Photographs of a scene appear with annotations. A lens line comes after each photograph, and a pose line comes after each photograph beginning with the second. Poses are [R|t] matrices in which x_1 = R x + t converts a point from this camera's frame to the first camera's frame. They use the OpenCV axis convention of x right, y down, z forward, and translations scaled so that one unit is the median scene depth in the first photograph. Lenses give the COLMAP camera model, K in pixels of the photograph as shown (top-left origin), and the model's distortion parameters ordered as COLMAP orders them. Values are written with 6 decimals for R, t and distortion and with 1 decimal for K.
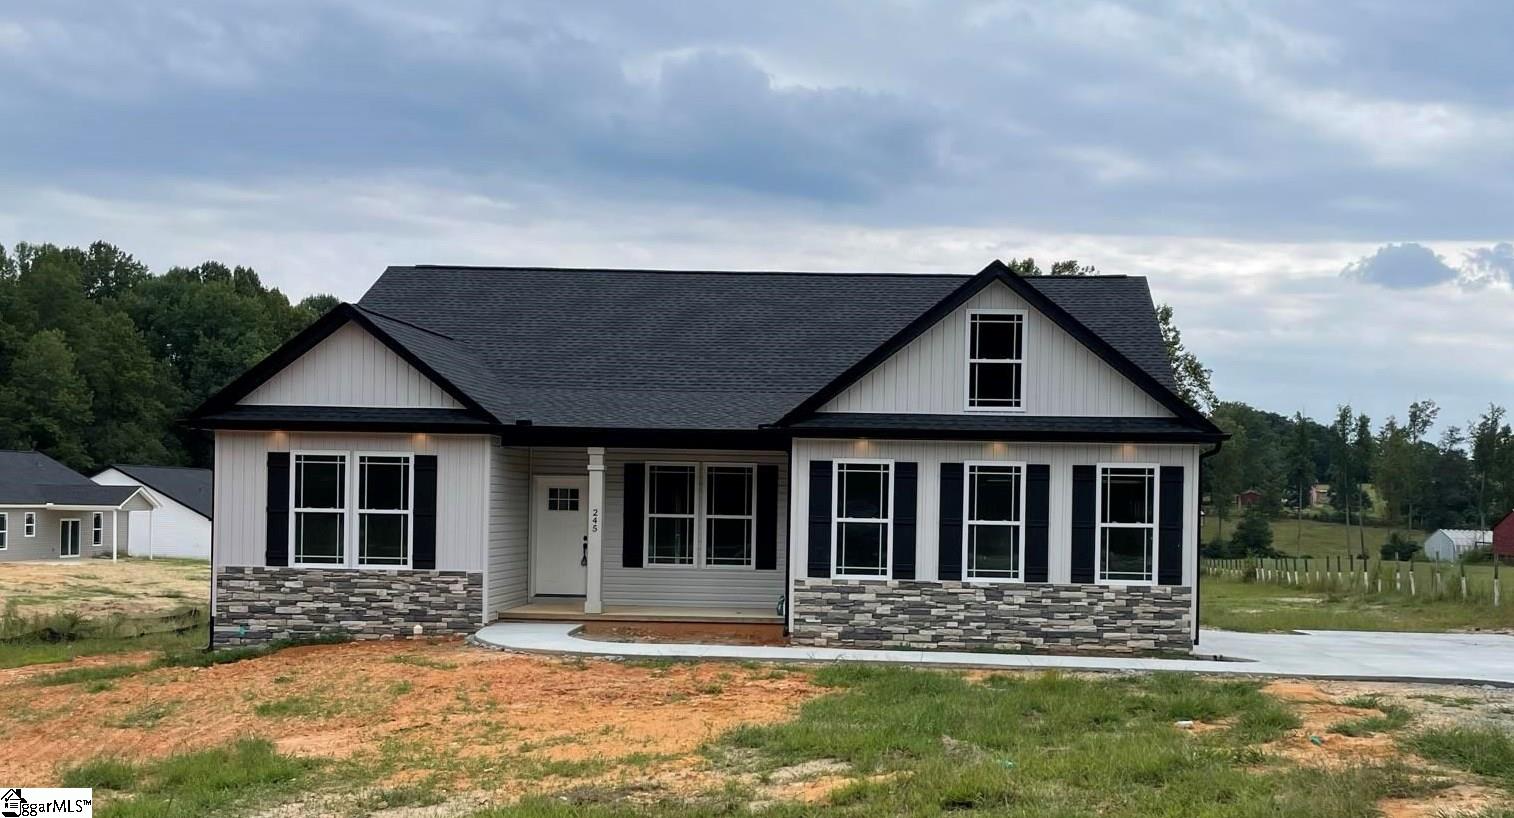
lens RADIAL K [[1541.8, 0, 866.5], [0, 1541.8, 537.1], [0, 0, 1]] dist [0.069018, 0.000000]
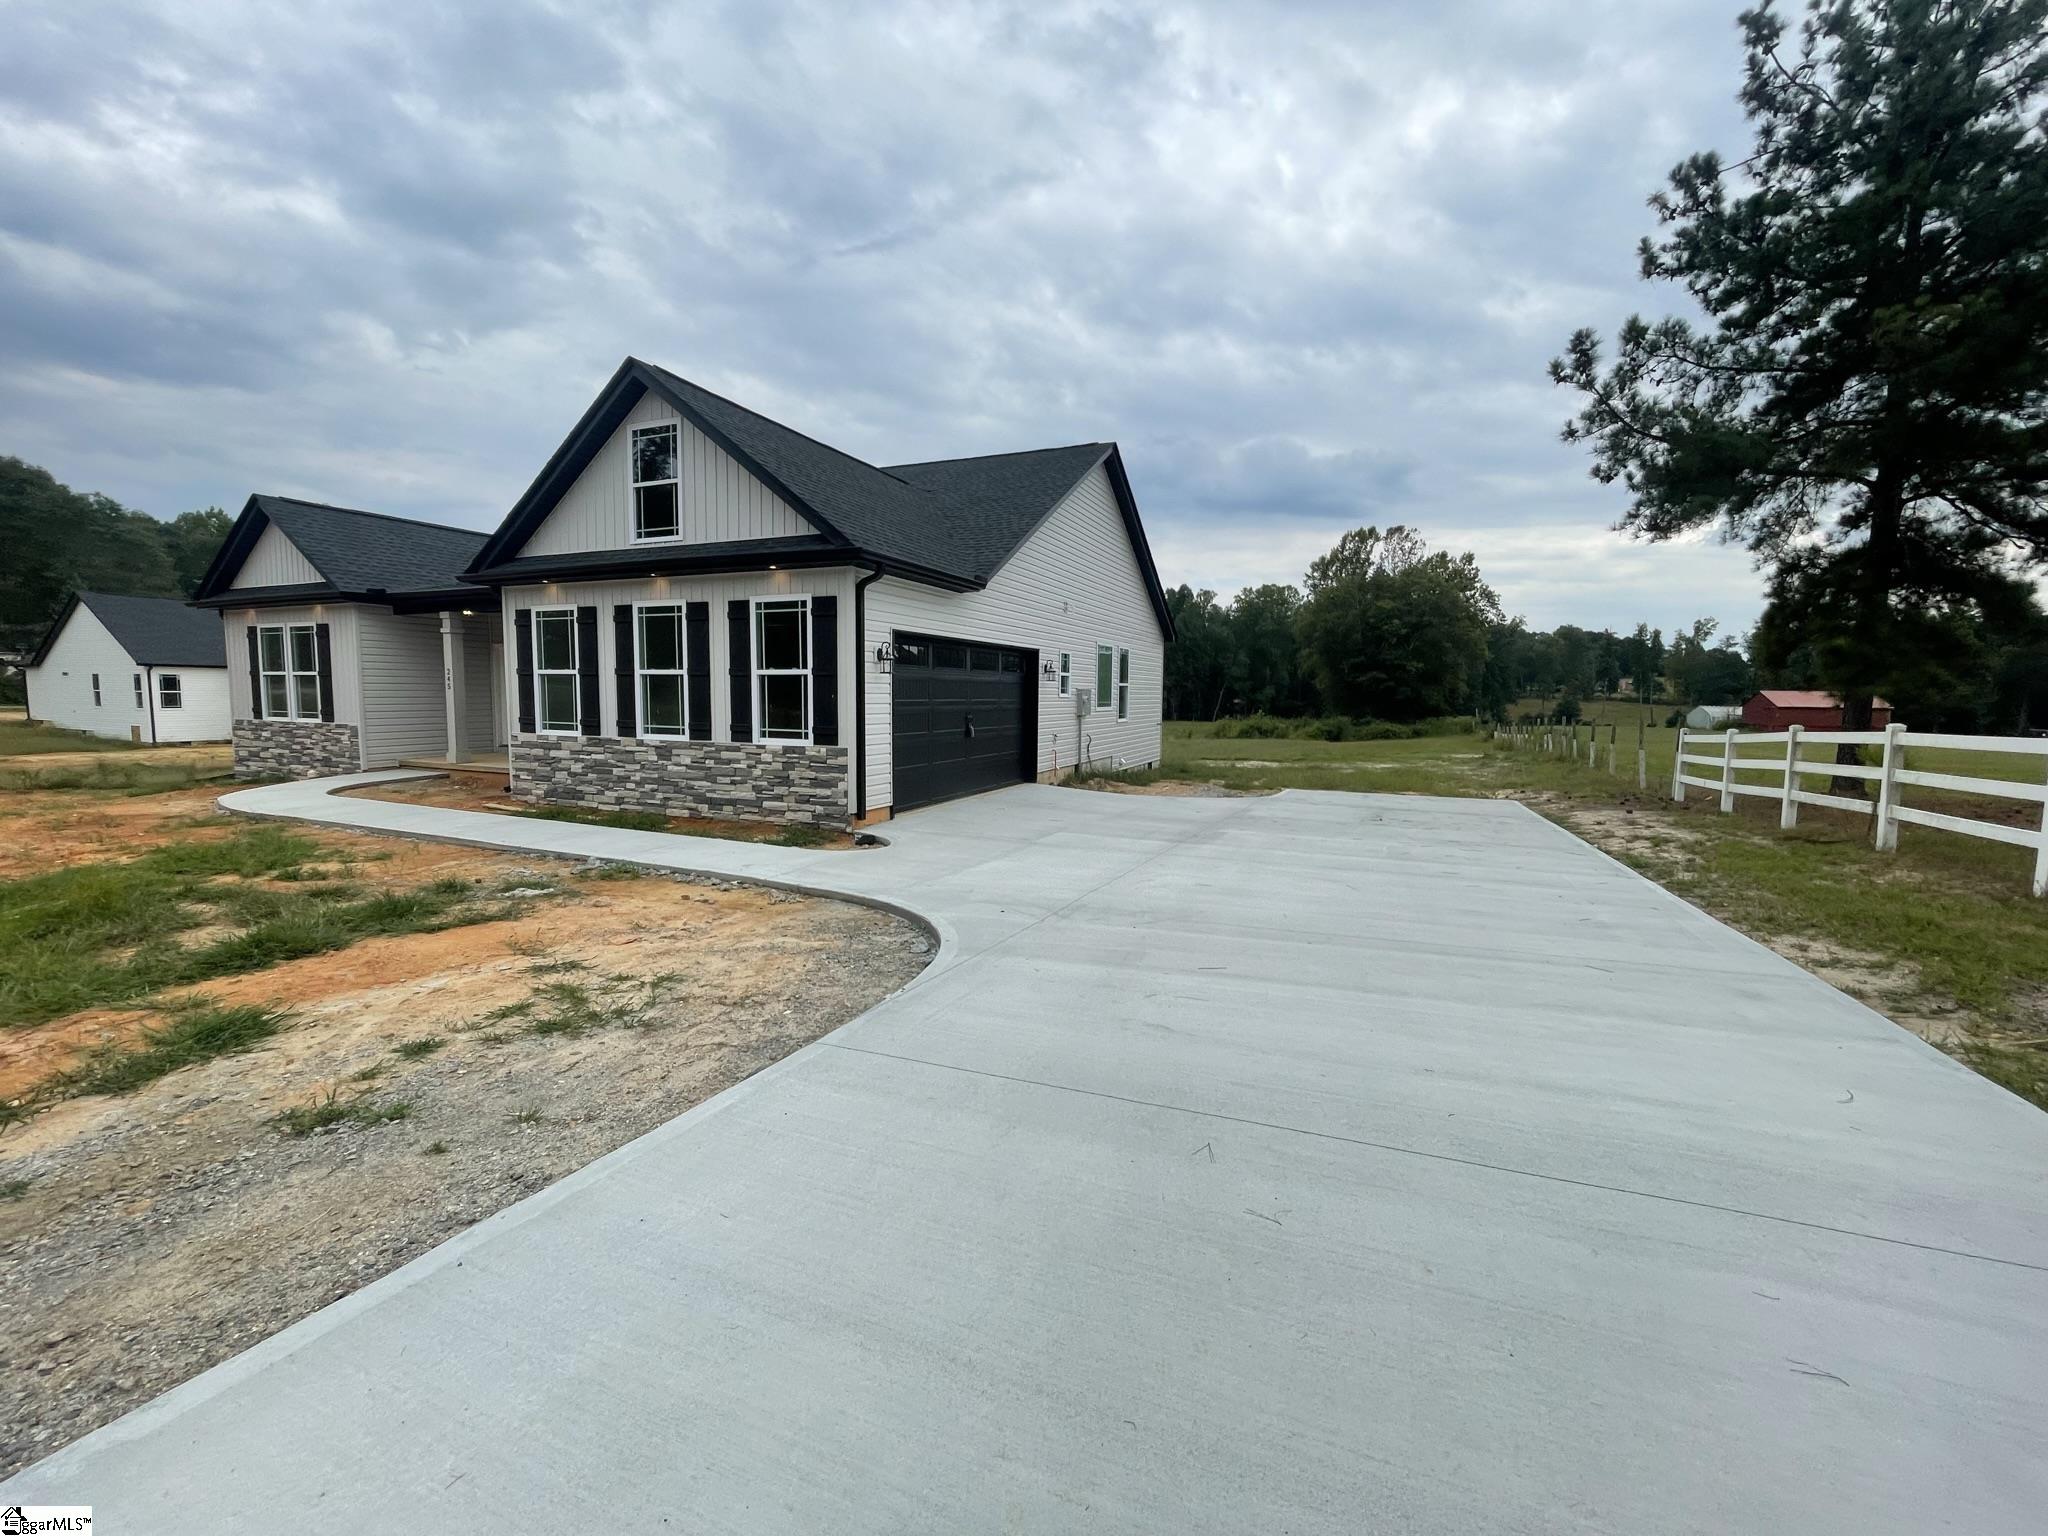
lens RADIAL K [[820.3, 0, 1026.1], [0, 820.3, 762.8], [0, 0, 1]] dist [-0.002132, -0.000821]
pose [[0.935642, 0.021795, -0.352278, 0.440574], [-0.000275, 0.998136, 0.061022, 0.013948], [0.352951, -0.056998, 0.933904, 0.634030]]
